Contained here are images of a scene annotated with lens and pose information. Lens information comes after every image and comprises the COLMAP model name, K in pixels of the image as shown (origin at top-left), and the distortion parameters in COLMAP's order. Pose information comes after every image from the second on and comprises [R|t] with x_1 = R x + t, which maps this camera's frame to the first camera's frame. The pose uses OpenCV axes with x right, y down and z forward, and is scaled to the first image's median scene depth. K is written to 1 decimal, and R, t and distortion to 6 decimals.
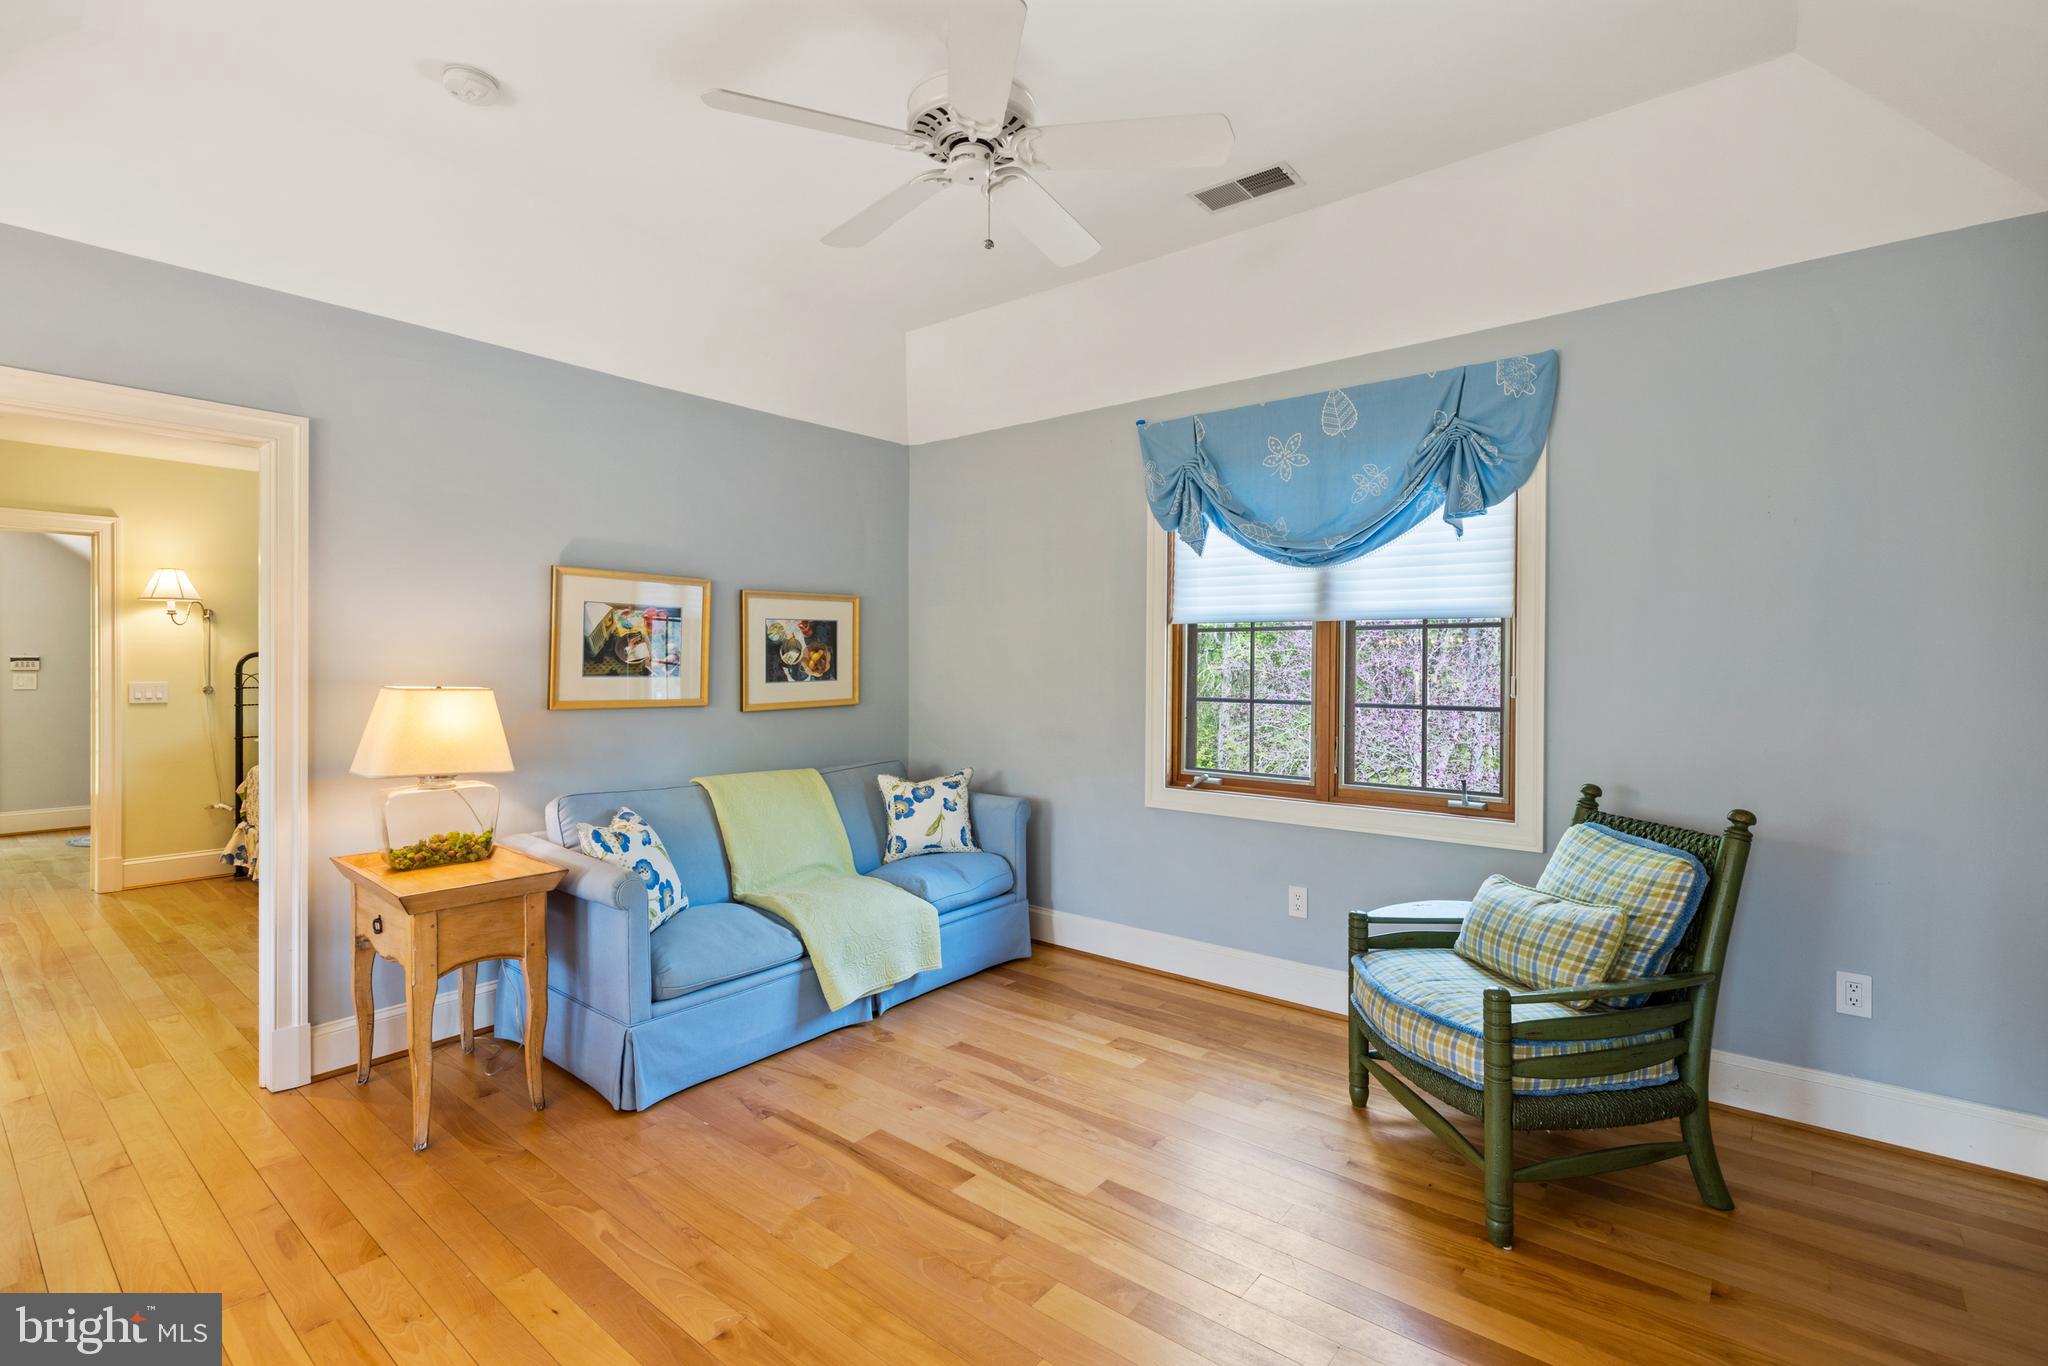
lens RADIAL K [[930.6, 0, 1028.4], [0, 930.6, 670.9], [0, 0, 1]] dist [-0.000229, -0.000778]
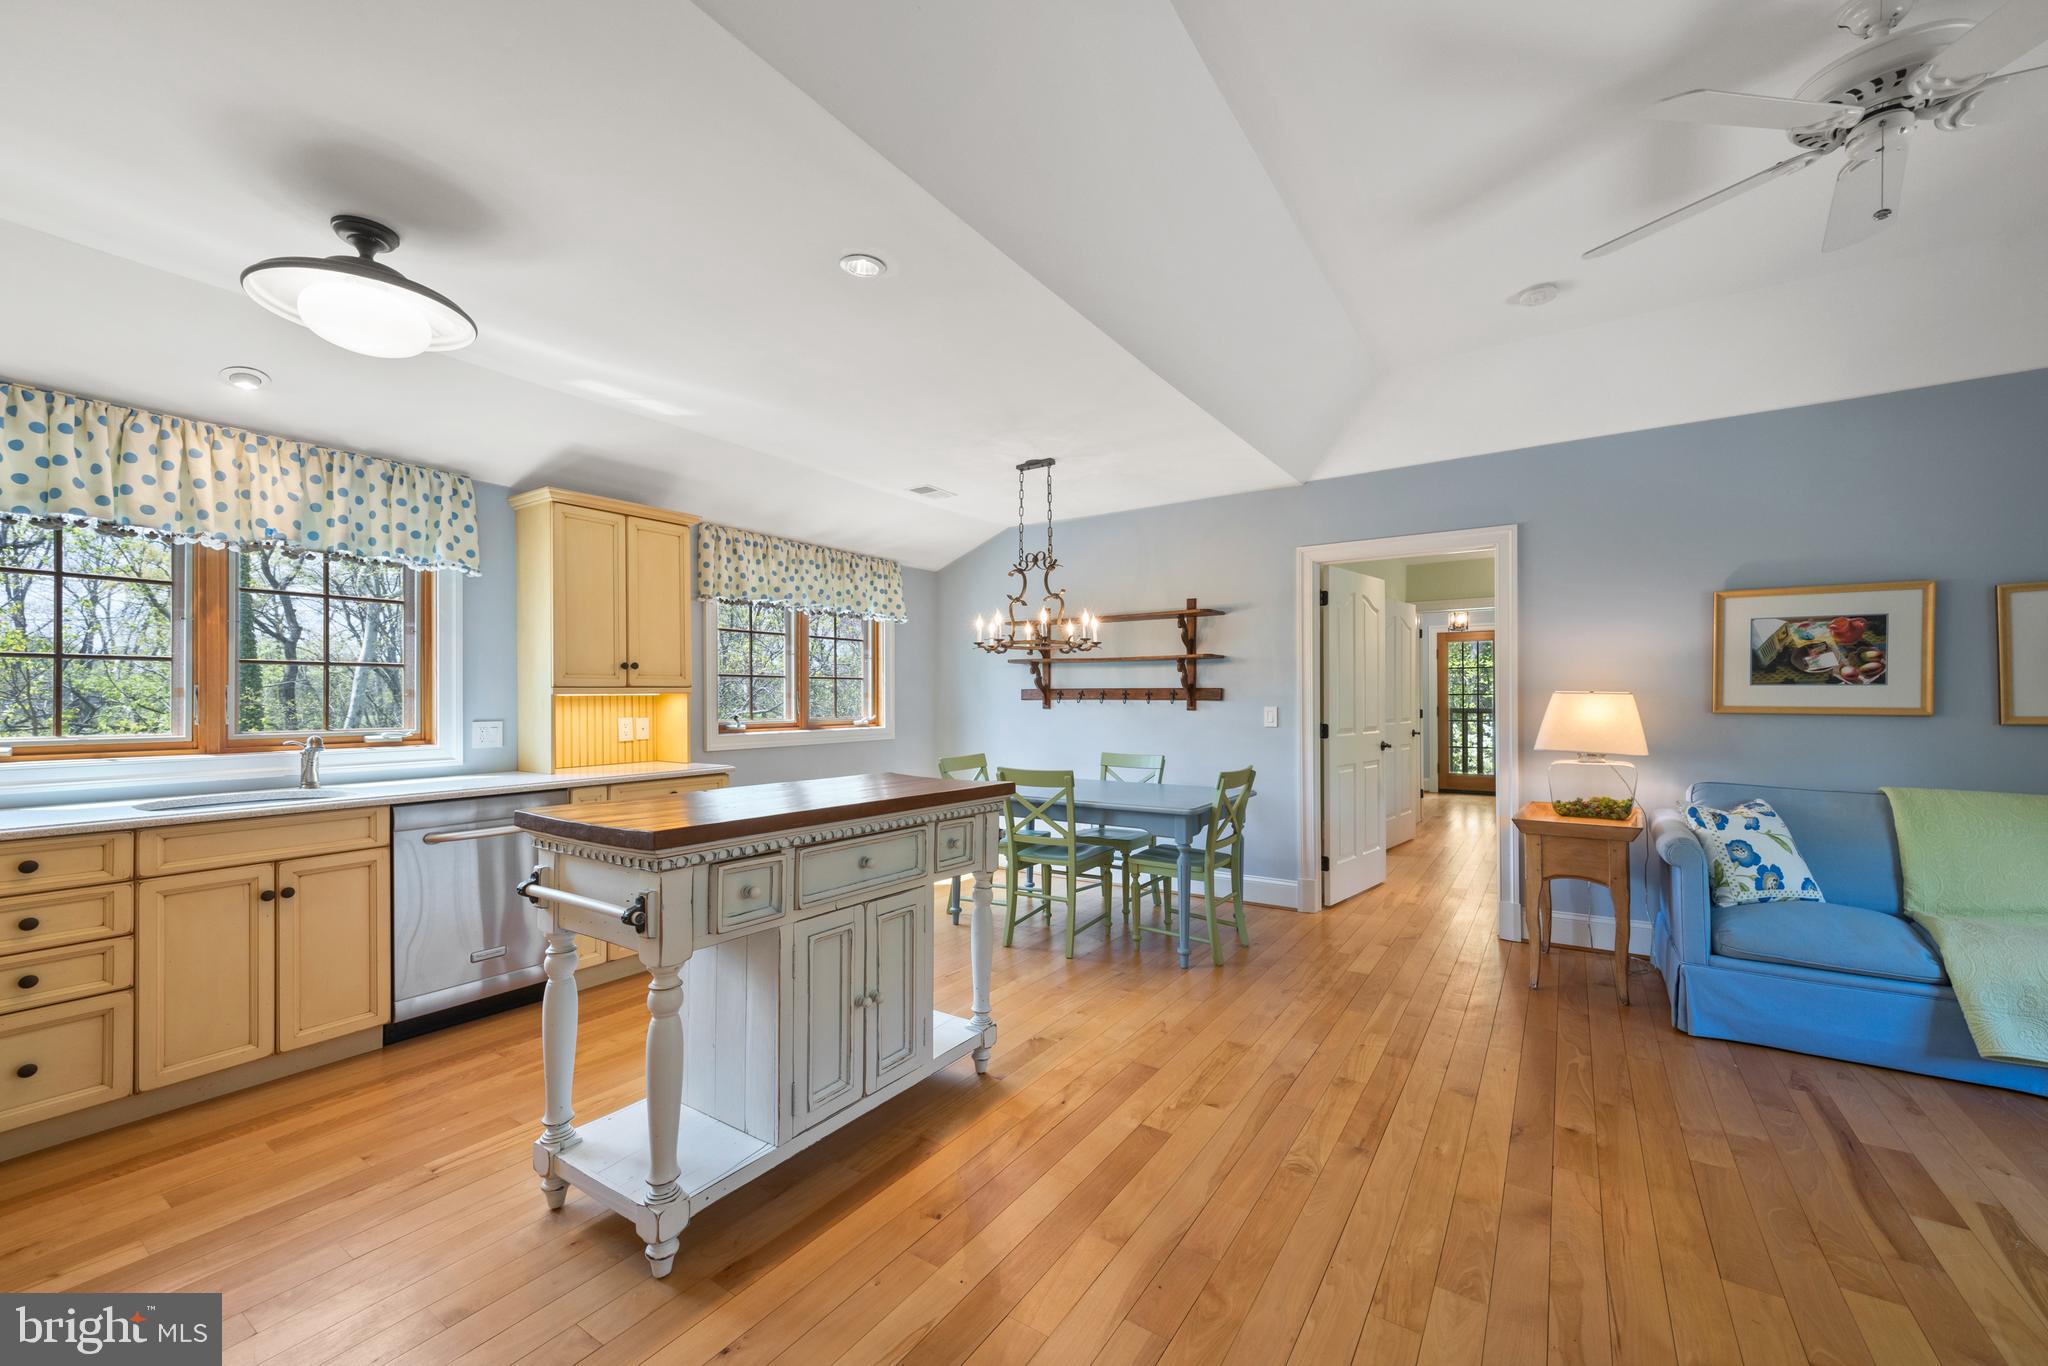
lens RADIAL K [[799.6, 0, 1024.1], [0, 799.6, 694.8], [0, 0, 1]] dist [0.001006, 0.000054]
pose [[0.093073, -0.009583, -0.995613, 0.433326], [-0.003546, 0.999944, -0.009956, 0.032551], [0.995653, 0.004457, 0.093034, 0.025050]]
